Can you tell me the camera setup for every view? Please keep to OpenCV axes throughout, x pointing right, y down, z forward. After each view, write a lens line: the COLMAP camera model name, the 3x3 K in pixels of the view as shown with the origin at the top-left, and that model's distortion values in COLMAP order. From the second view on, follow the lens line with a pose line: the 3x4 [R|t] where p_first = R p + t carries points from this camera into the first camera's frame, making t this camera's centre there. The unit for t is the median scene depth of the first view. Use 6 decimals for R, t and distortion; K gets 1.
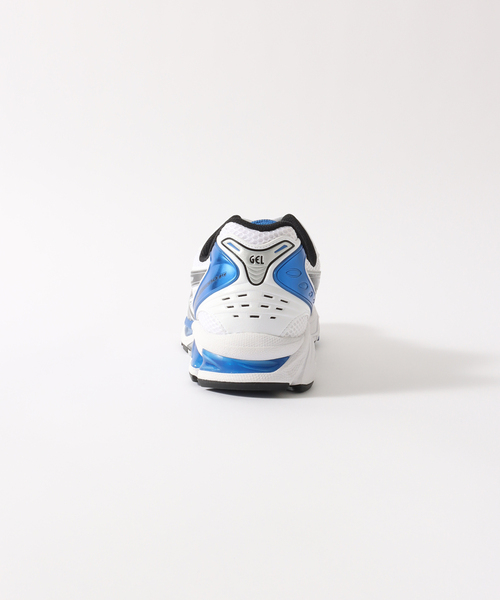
lens RADIAL K [[760.5, 0, 250.0], [0, 760.5, 300.0], [0, 0, 1]] dist [0.012131, 0.012345]
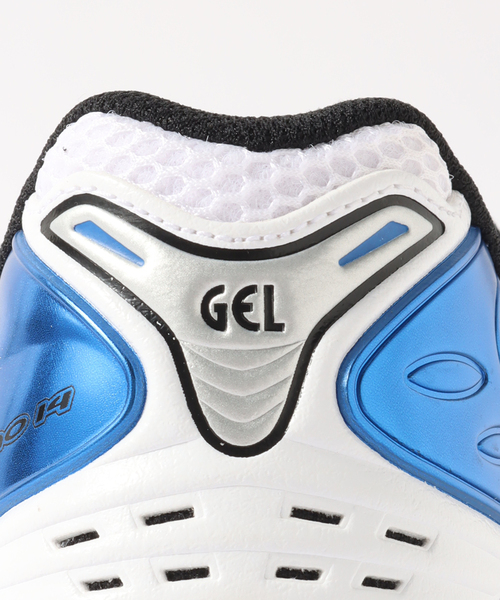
lens RADIAL K [[2127.2, 0, 250.0], [0, 2127.2, 300.0], [0, 0, 1]] dist [-0.097483, -0.606732]
pose [[0.998922, -0.040559, 0.022562, -0.000289], [0.042278, 0.995749, -0.081833, -0.014415], [-0.019147, 0.082698, 0.996391, 0.503785]]
